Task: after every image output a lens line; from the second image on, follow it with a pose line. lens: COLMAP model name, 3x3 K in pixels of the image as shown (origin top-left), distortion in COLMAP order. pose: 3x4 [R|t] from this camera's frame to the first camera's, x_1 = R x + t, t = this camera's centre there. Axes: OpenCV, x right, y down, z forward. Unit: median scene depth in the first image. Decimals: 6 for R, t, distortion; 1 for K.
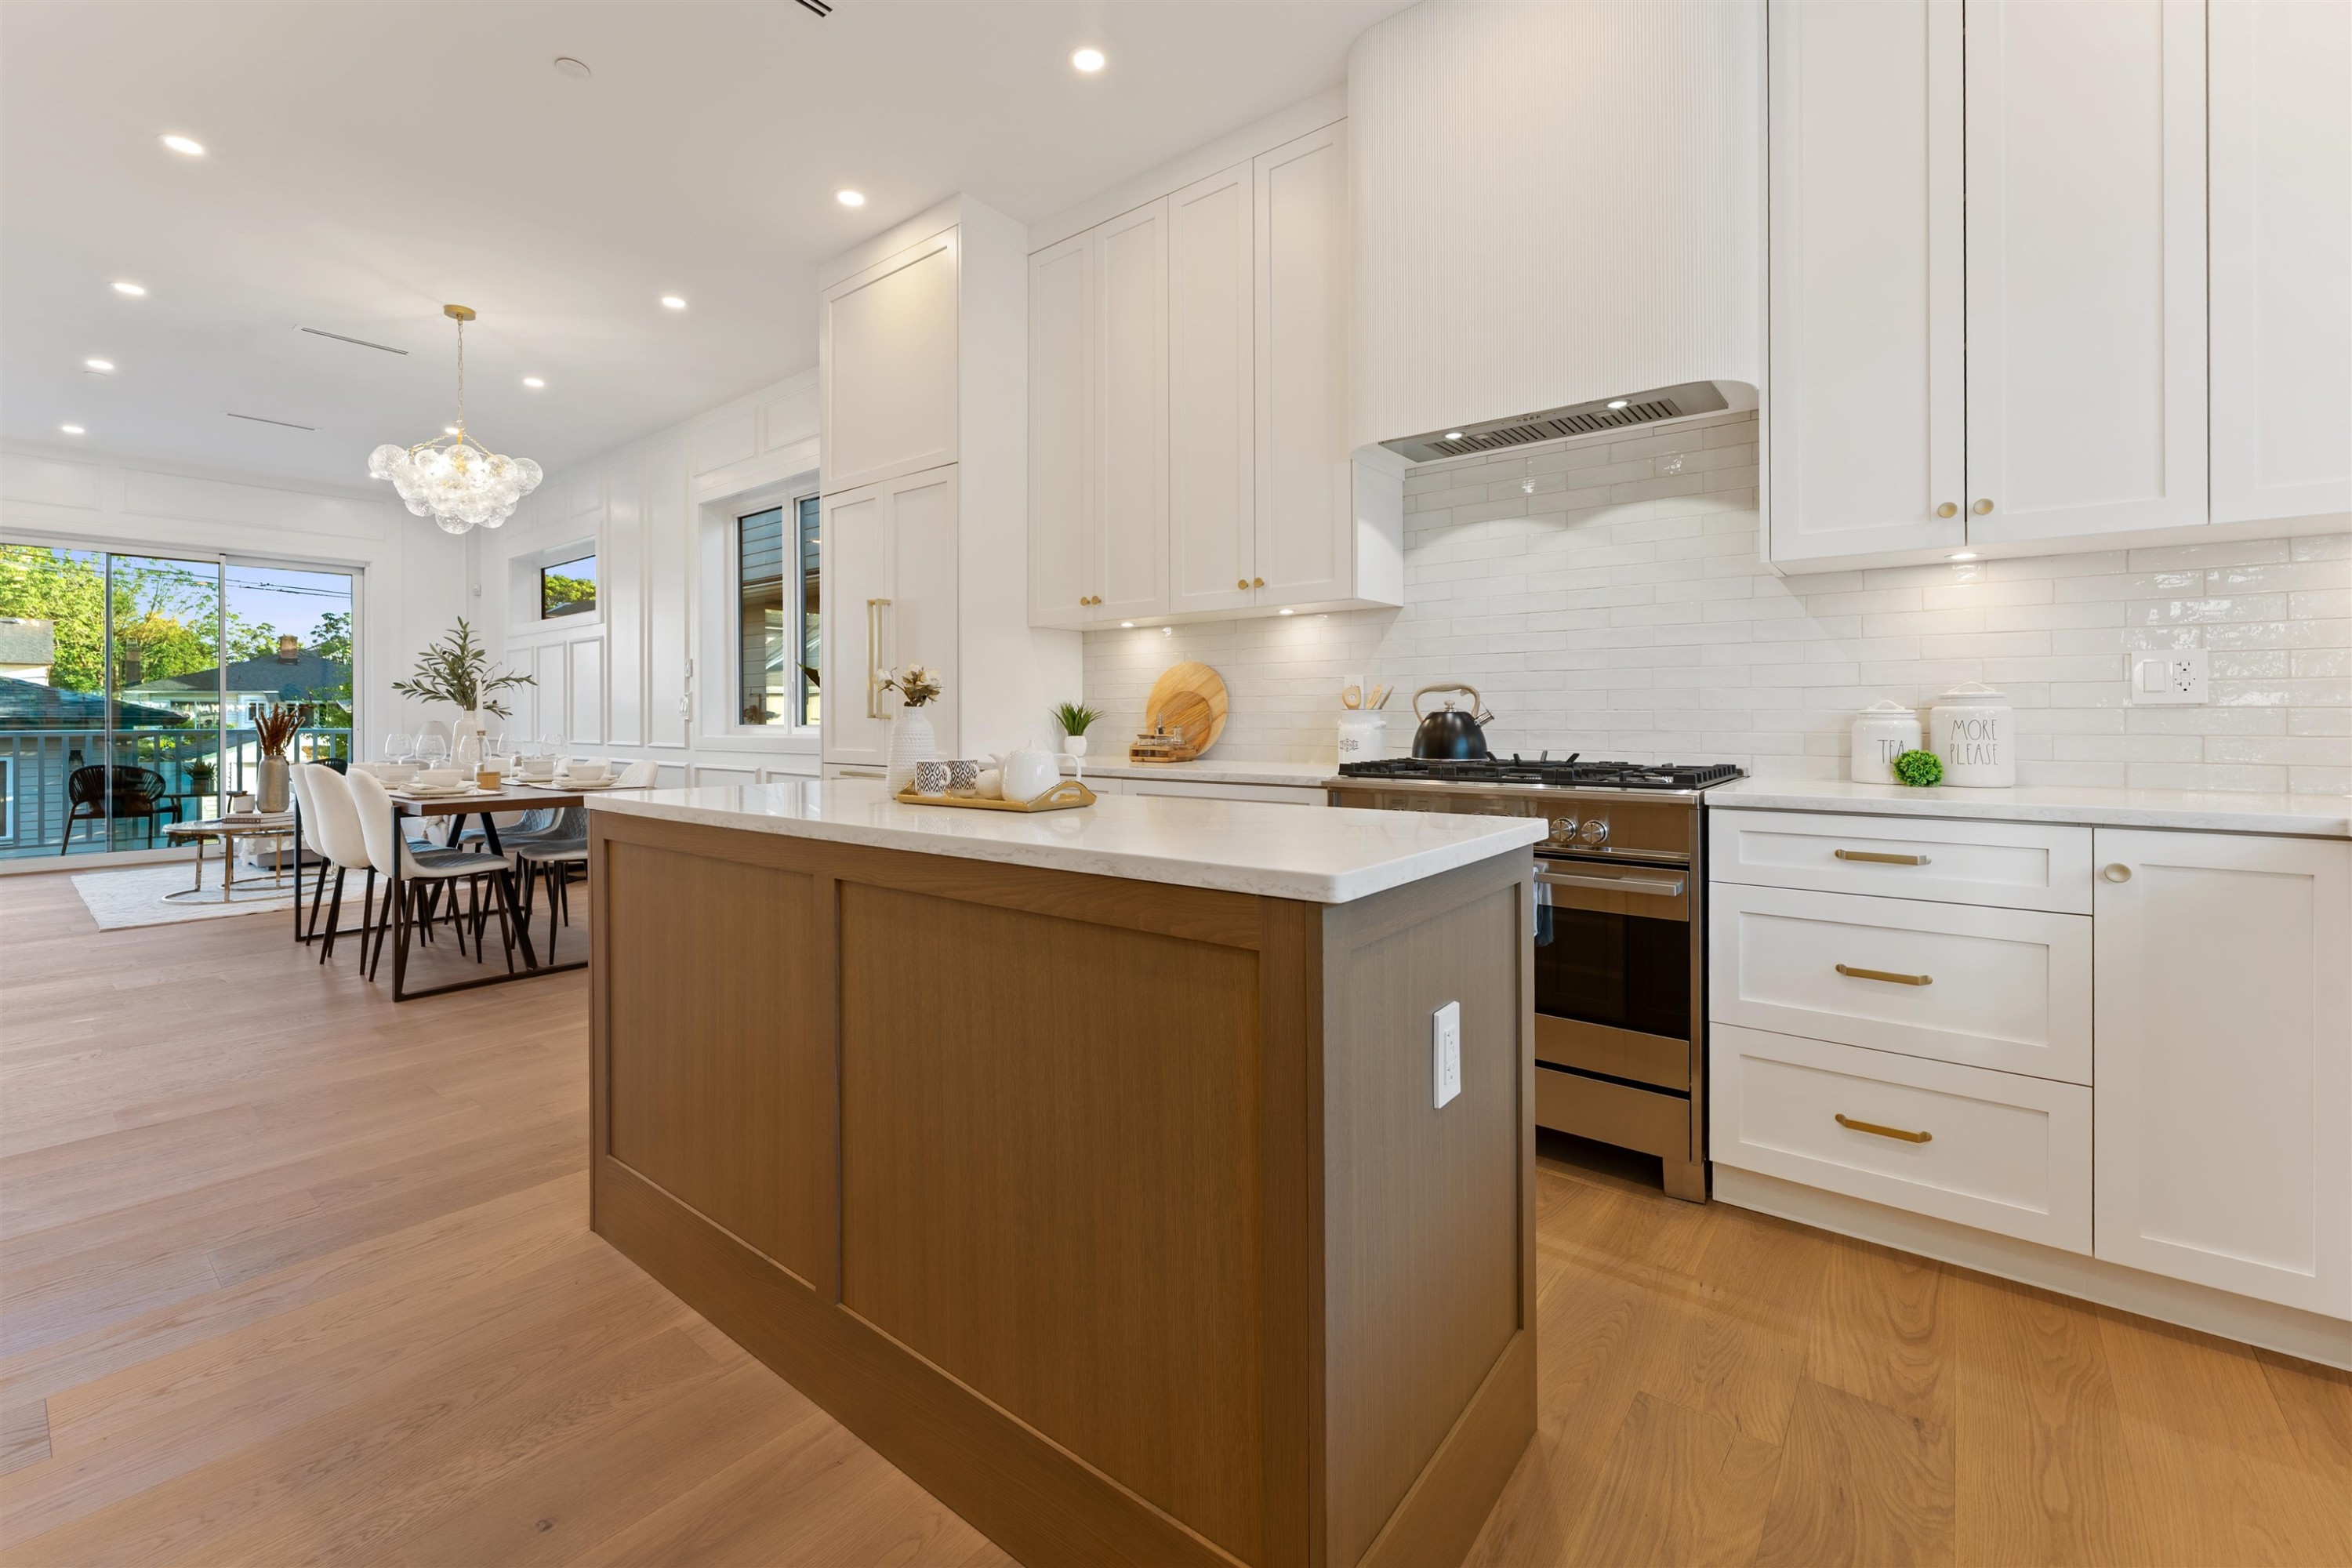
lens RADIAL K [[982.1, 0, 1166.6], [0, 982.1, 712.8], [0, 0, 1]] dist [-0.001093, -0.000178]
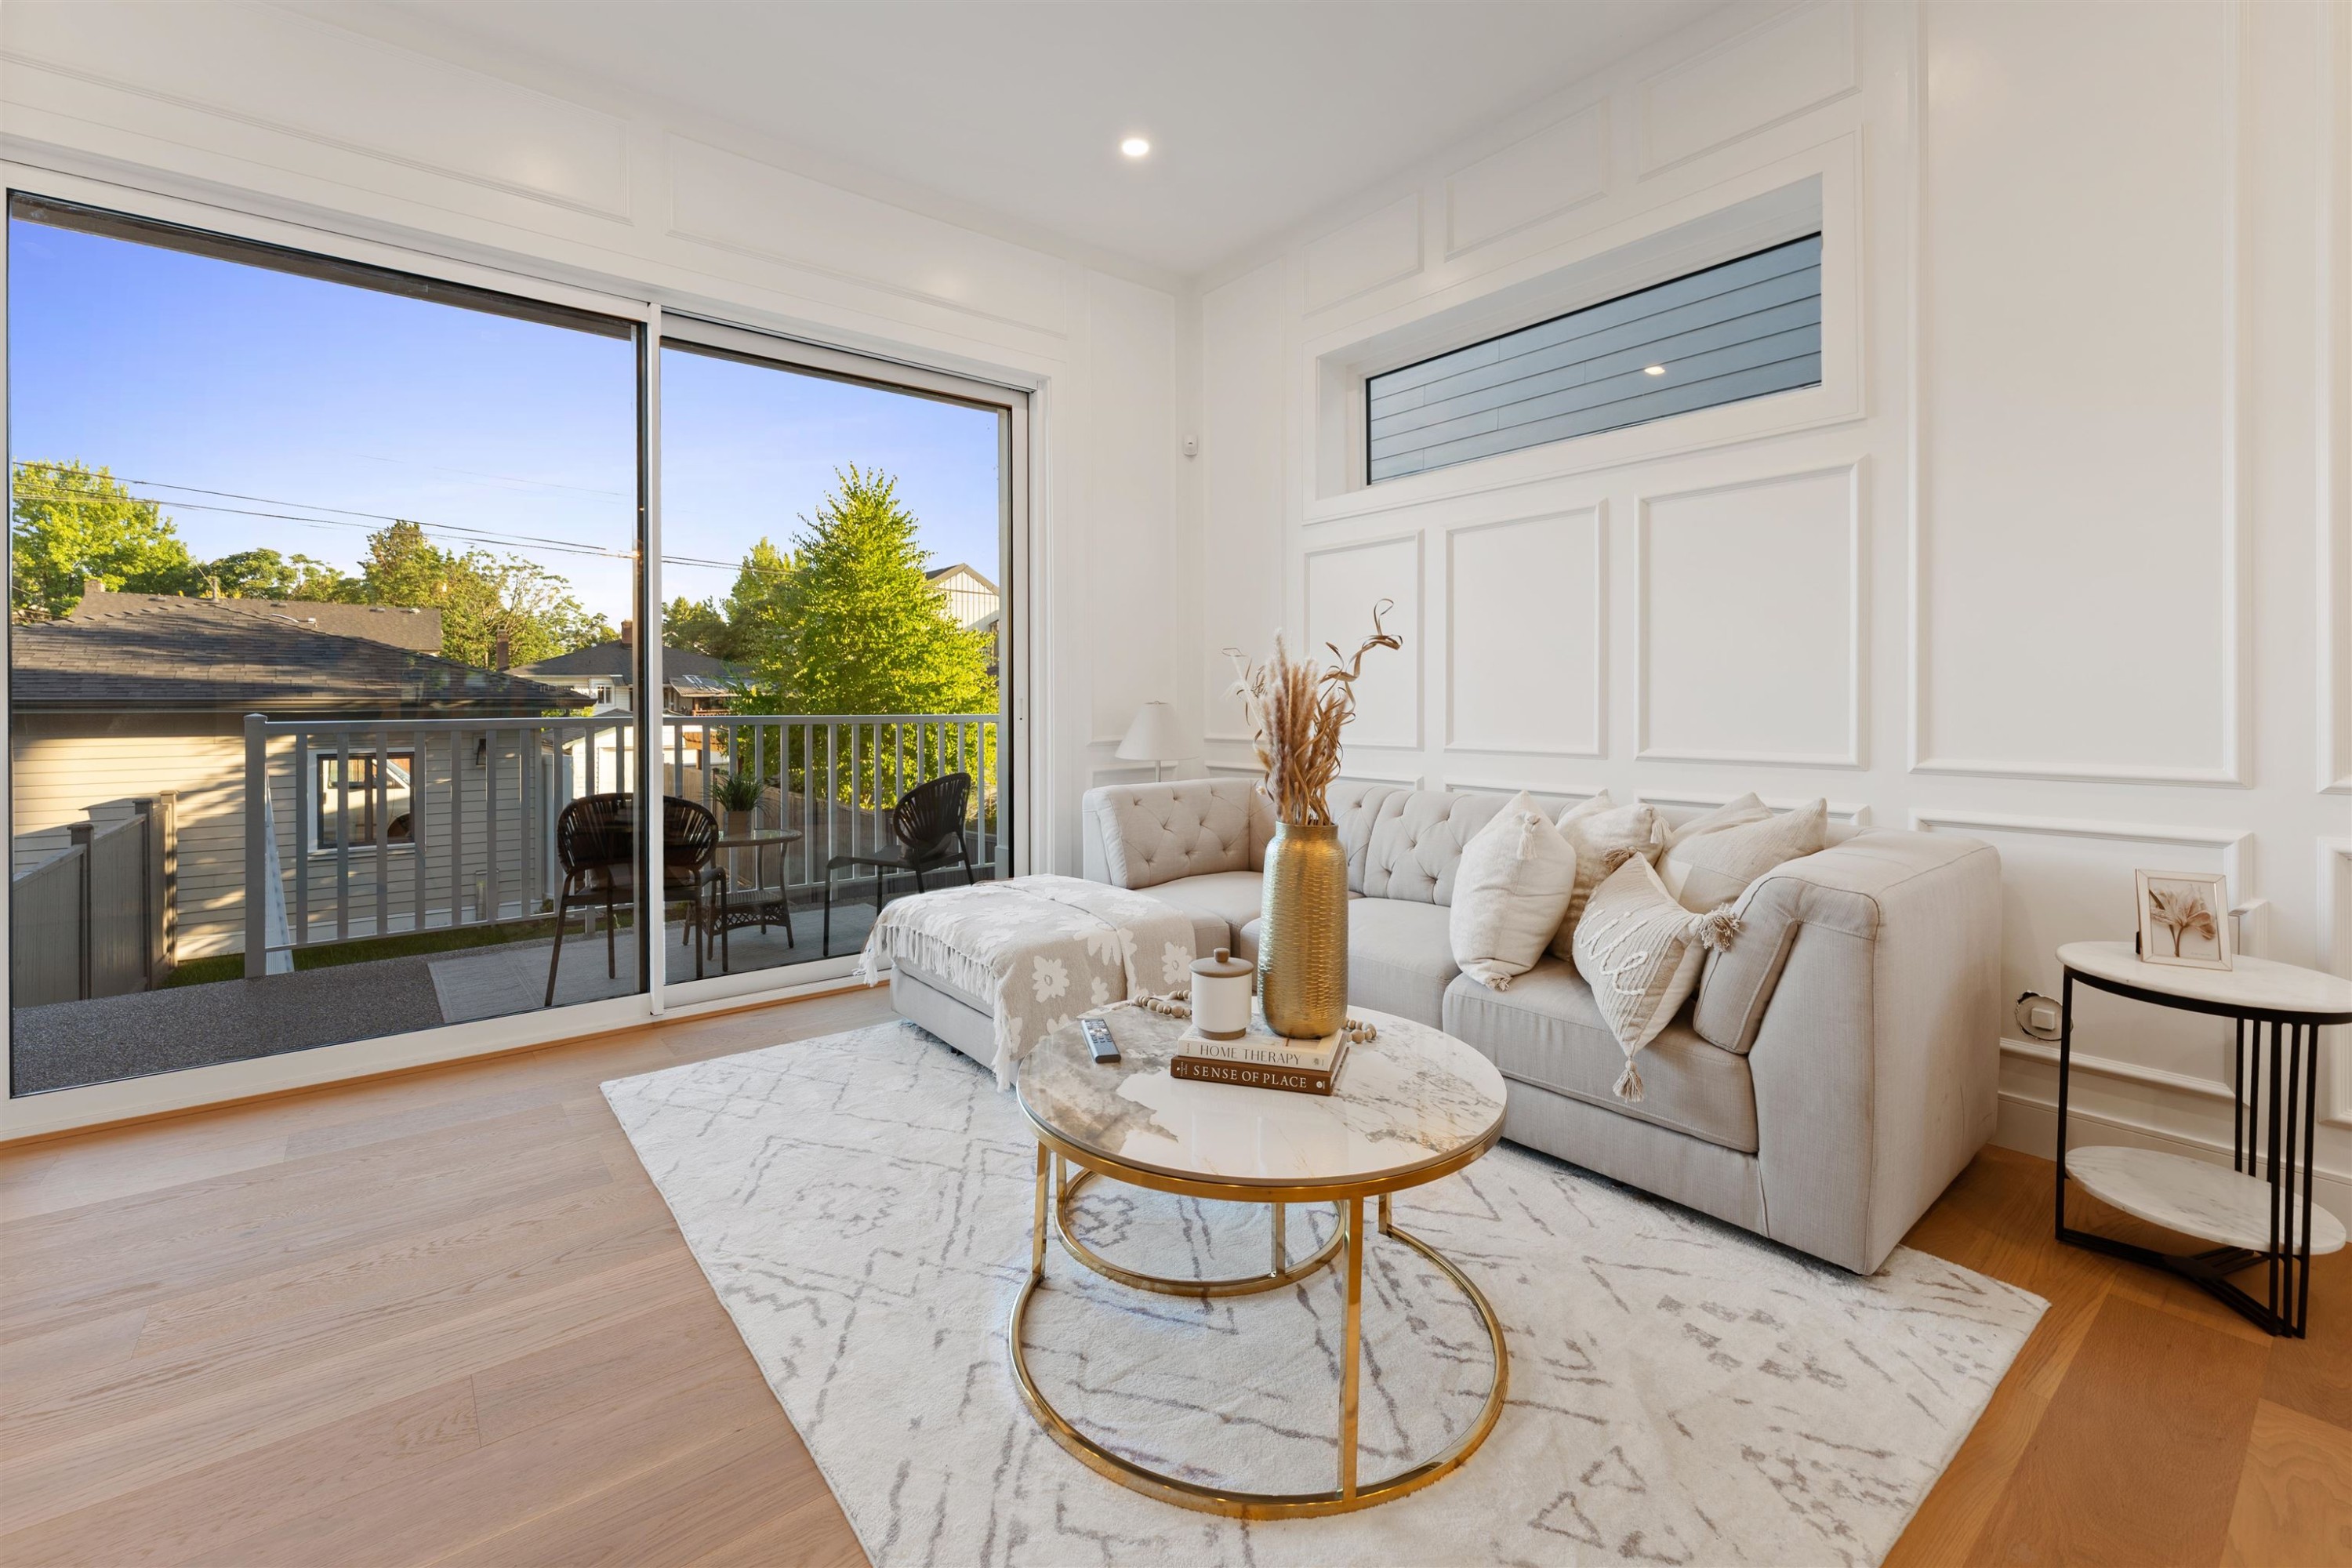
lens RADIAL K [[998.1, 0, 1165.6], [0, 998.1, 714.0], [0, 0, 1]] dist [-0.000928, -0.000475]
pose [[0.976800, 0.005139, -0.214091, -0.343333], [-0.001951, 0.999884, 0.015095, 0.003781], [0.214144, -0.014327, 0.976697, 0.278331]]
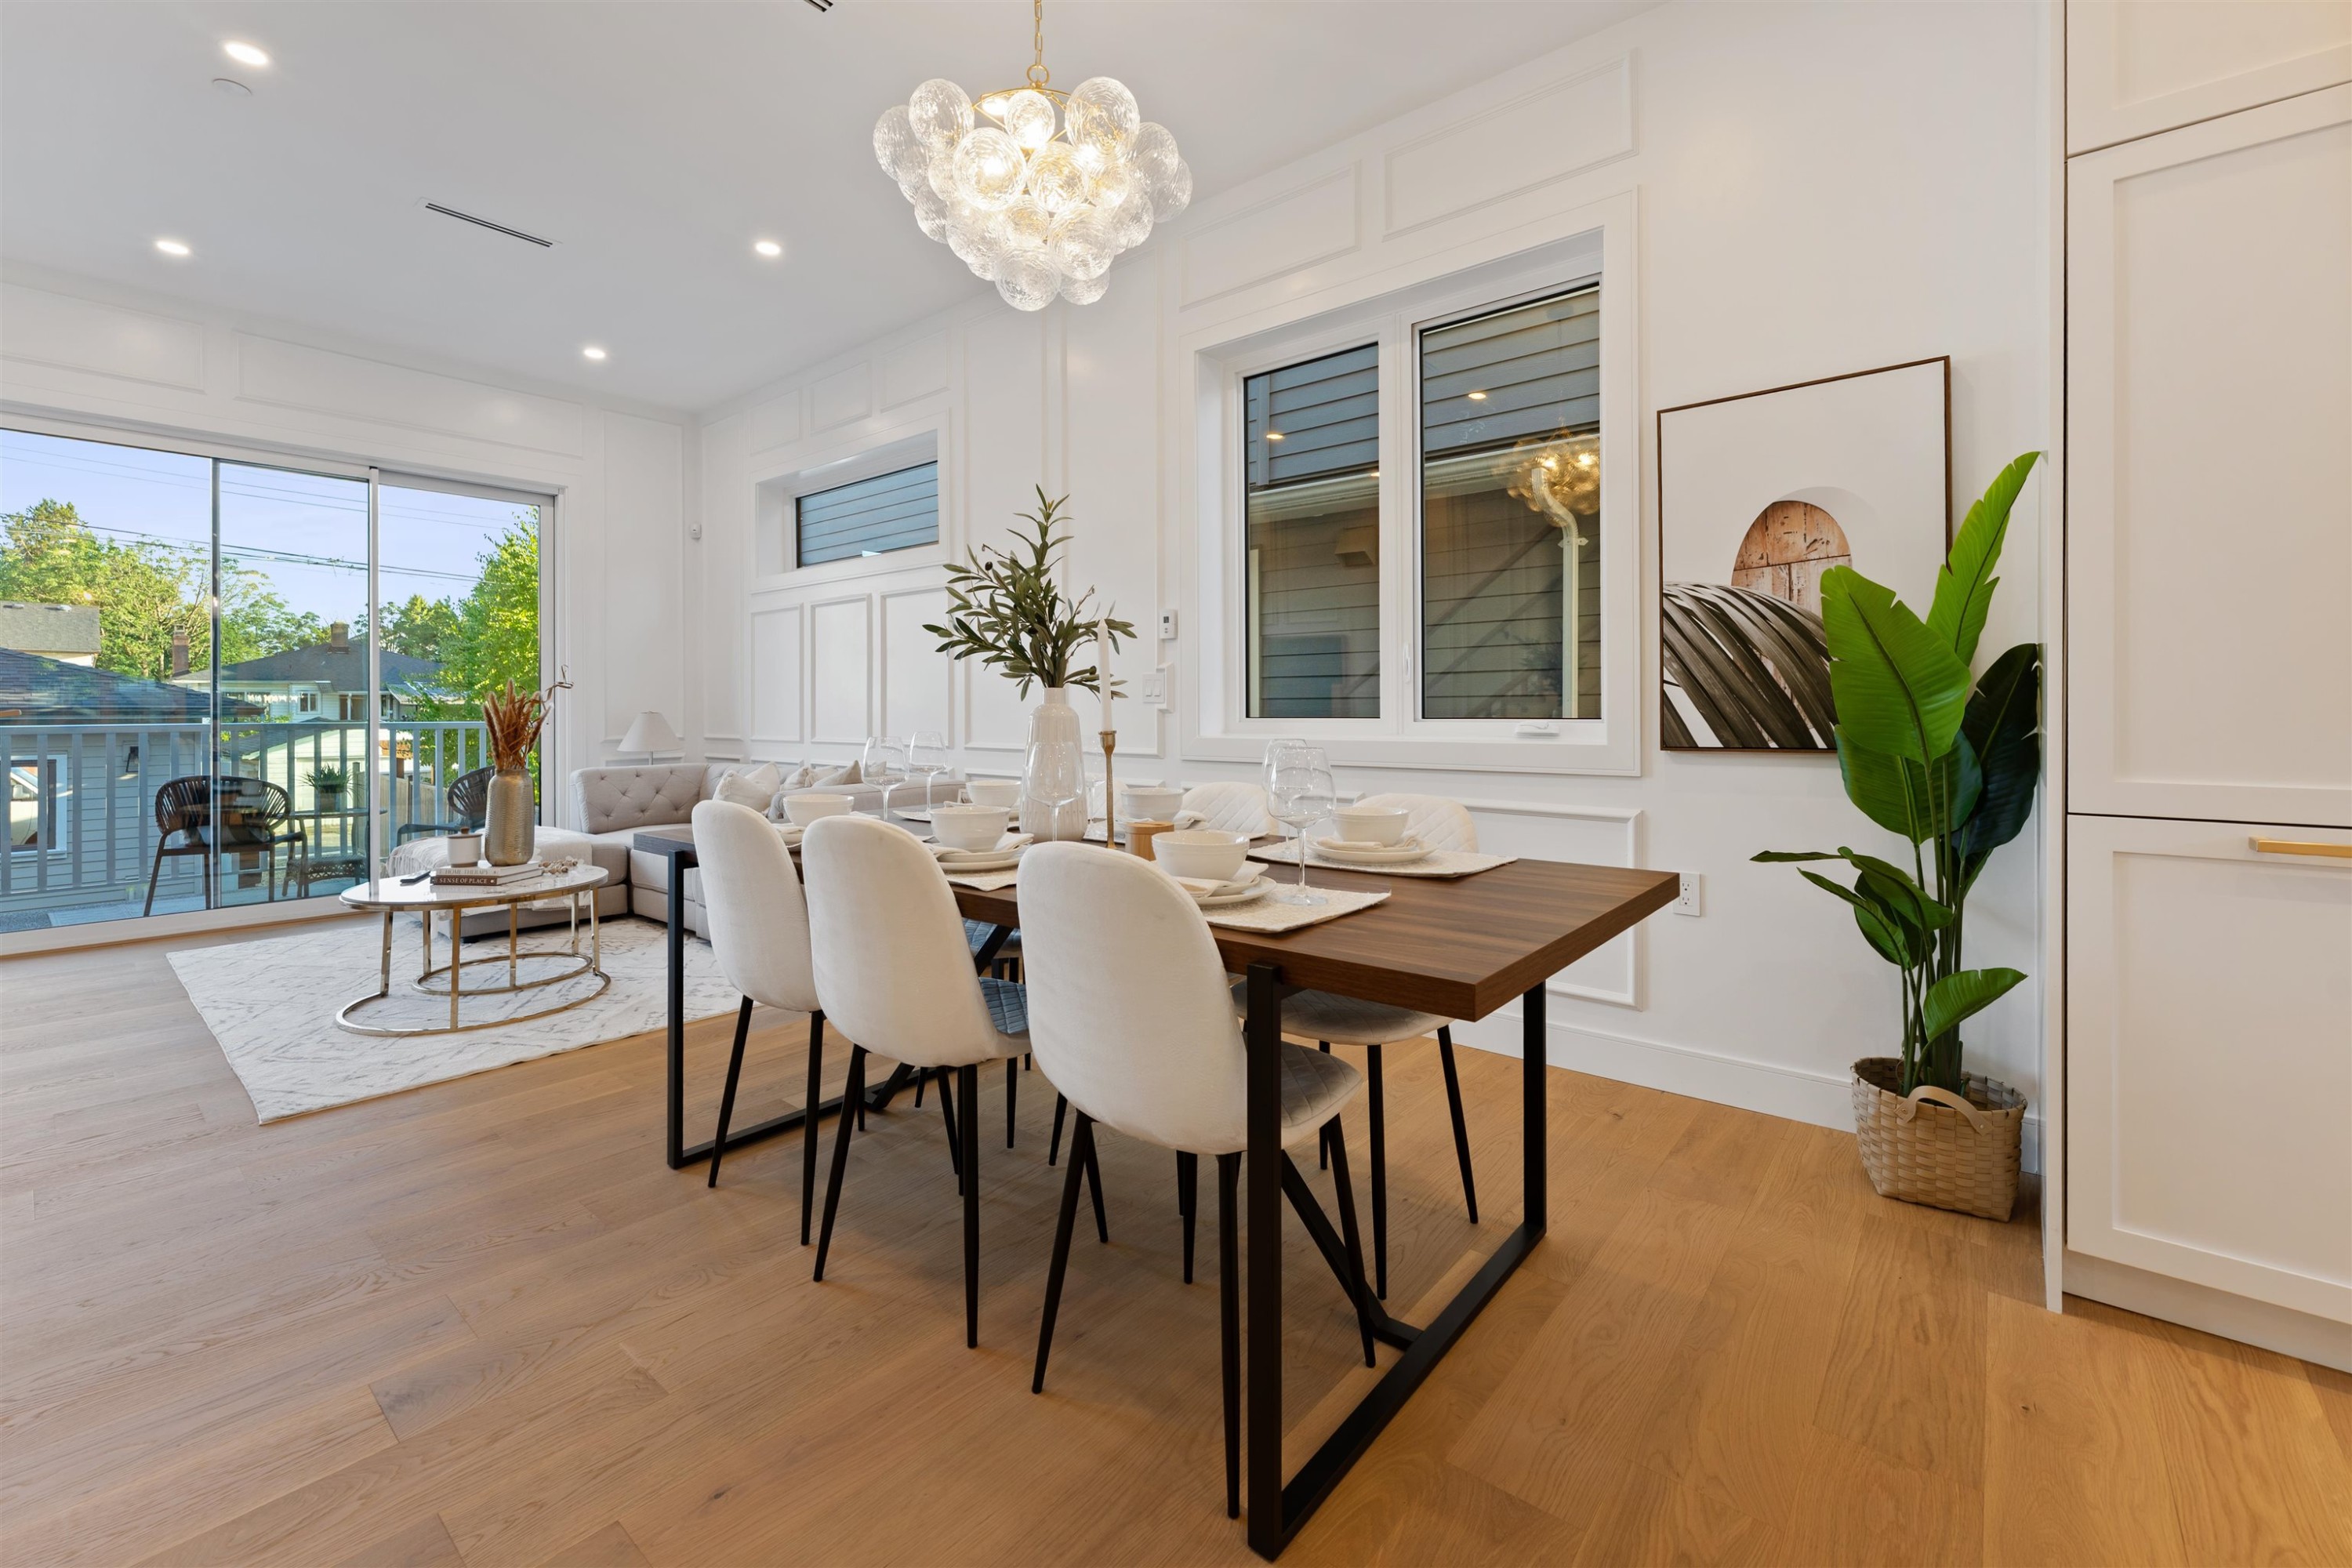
lens RADIAL K [[982.1, 0, 1166.6], [0, 982.1, 712.8], [0, 0, 1]] dist [-0.001093, -0.000178]
pose [[0.999817, 0.002344, -0.018998, -0.193745], [-0.002226, 0.999978, 0.006277, 0.002131], [0.019012, -0.006233, 0.999800, 0.159335]]
